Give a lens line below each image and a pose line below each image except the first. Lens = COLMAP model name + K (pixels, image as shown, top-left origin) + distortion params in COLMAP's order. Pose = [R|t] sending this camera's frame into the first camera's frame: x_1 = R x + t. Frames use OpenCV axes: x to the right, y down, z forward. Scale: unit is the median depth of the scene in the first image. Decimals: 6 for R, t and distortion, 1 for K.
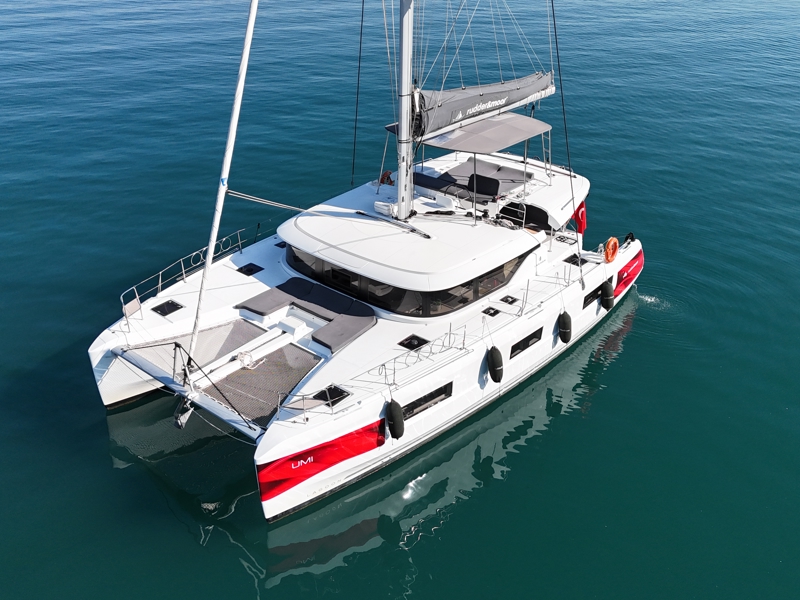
lens RADIAL K [[562.9, 0, 400.0], [0, 562.9, 300.0], [0, 0, 1]] dist [0.059112, -0.000427]
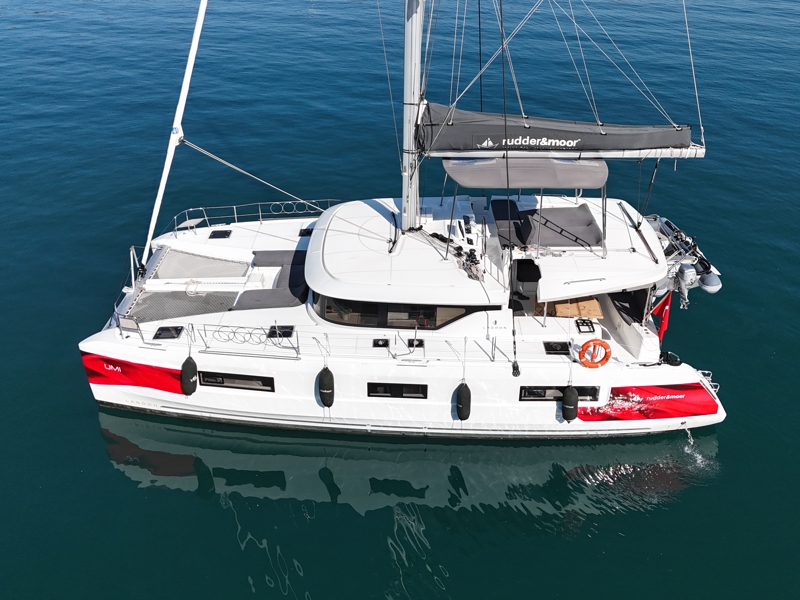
lens RADIAL K [[562.9, 0, 400.0], [0, 562.9, 300.0], [0, 0, 1]] dist [0.059112, -0.000427]
pose [[0.755875, 0.388641, -0.526888, 0.606730], [-0.392911, 0.913001, 0.109772, -0.148338], [0.523711, 0.124046, 0.842816, 0.207049]]
